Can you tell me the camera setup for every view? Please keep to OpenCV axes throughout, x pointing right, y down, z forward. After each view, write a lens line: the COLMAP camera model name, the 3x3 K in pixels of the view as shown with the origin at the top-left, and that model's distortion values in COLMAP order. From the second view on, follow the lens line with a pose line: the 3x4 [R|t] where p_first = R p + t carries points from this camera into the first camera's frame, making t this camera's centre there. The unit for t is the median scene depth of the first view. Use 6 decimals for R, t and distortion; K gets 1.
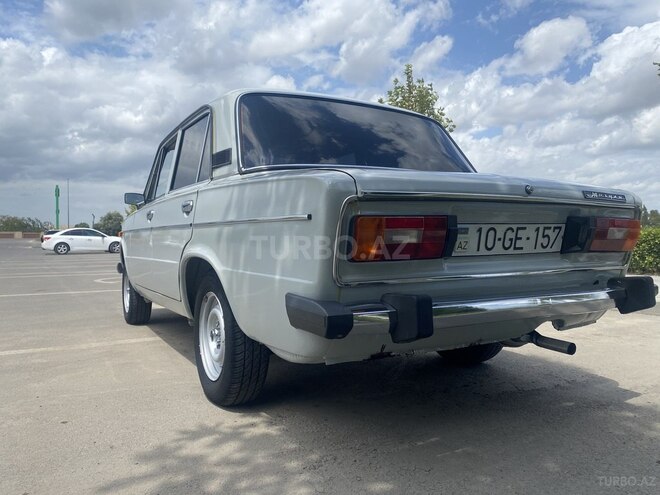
lens RADIAL K [[502.9, 0, 333.1], [0, 502.9, 249.1], [0, 0, 1]] dist [0.045562, -0.049080]
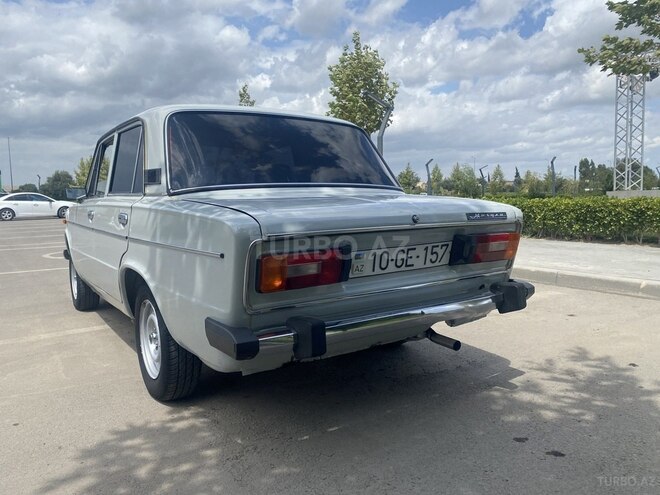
lens RADIAL K [[501.4, 0, 327.8], [0, 501.4, 247.4], [0, 0, 1]] dist [0.060017, -0.052346]
pose [[0.997383, -0.022527, 0.068701, 0.049051], [0.016825, 0.996451, 0.082472, -0.072490], [-0.070315, -0.081100, 0.994223, -0.073555]]
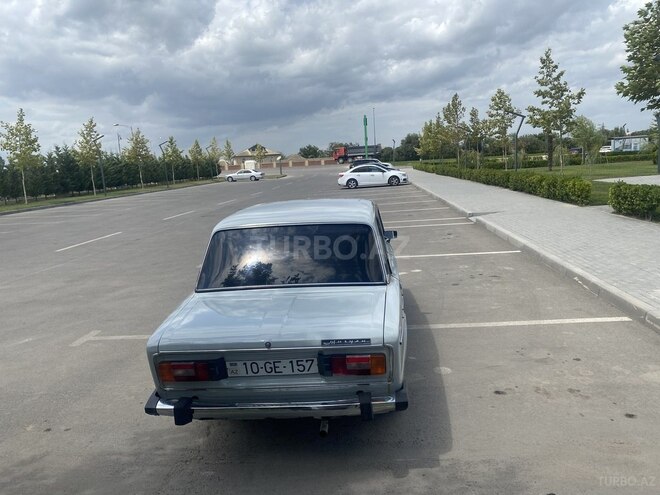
lens RADIAL K [[502.9, 0, 333.1], [0, 502.9, 249.1], [0, 0, 1]] dist [0.045562, -0.049080]
pose [[0.833232, 0.045564, -0.551042, 0.712022], [0.050566, 0.986143, 0.158003, -0.329830], [0.550606, -0.159518, 0.819382, -0.098693]]
